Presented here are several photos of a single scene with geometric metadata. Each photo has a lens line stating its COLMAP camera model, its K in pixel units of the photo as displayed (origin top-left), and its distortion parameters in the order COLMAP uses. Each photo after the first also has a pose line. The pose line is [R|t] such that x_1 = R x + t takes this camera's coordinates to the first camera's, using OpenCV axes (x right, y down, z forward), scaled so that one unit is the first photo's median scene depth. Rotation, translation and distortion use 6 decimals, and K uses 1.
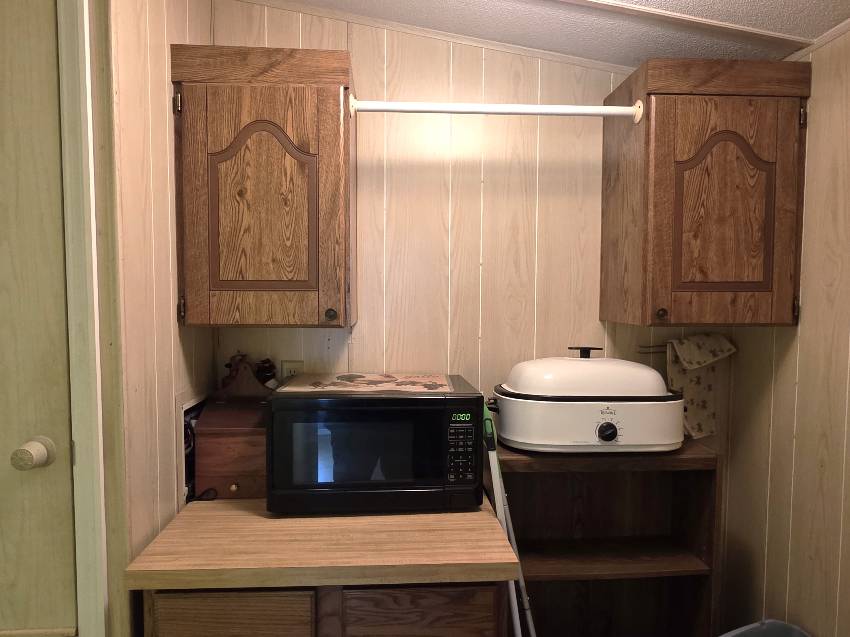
lens RADIAL K [[571.3, 0, 425.9], [0, 571.3, 325.7], [0, 0, 1]] dist [-0.005516, -0.002978]
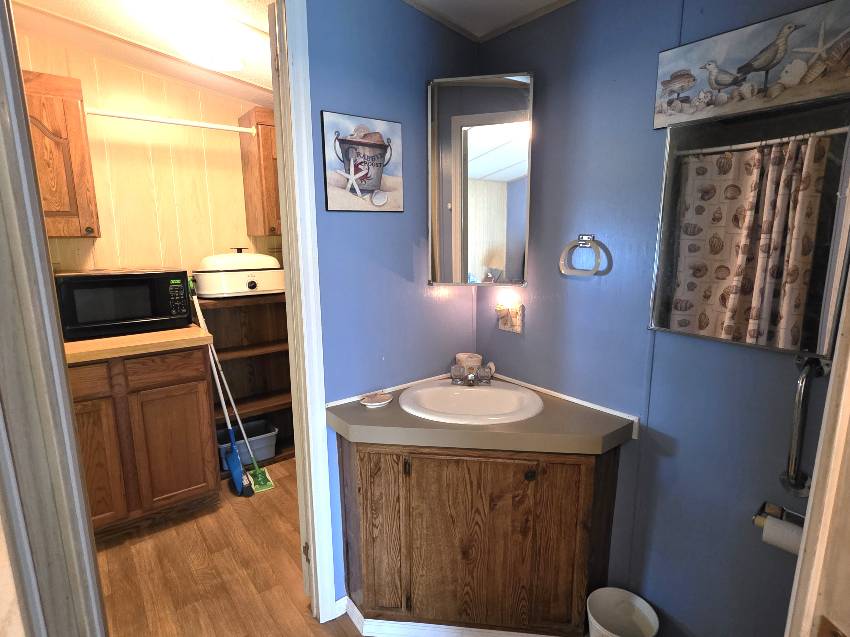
lens RADIAL K [[455.5, 0, 425.0], [0, 455.5, 318.5], [0, 0, 1]] dist [-0.002713, -0.000806]
pose [[0.822323, -0.112557, 0.557778, -0.121511], [0.040462, 0.989326, 0.139988, 0.096385], [-0.567581, -0.092546, 0.818099, -0.803750]]
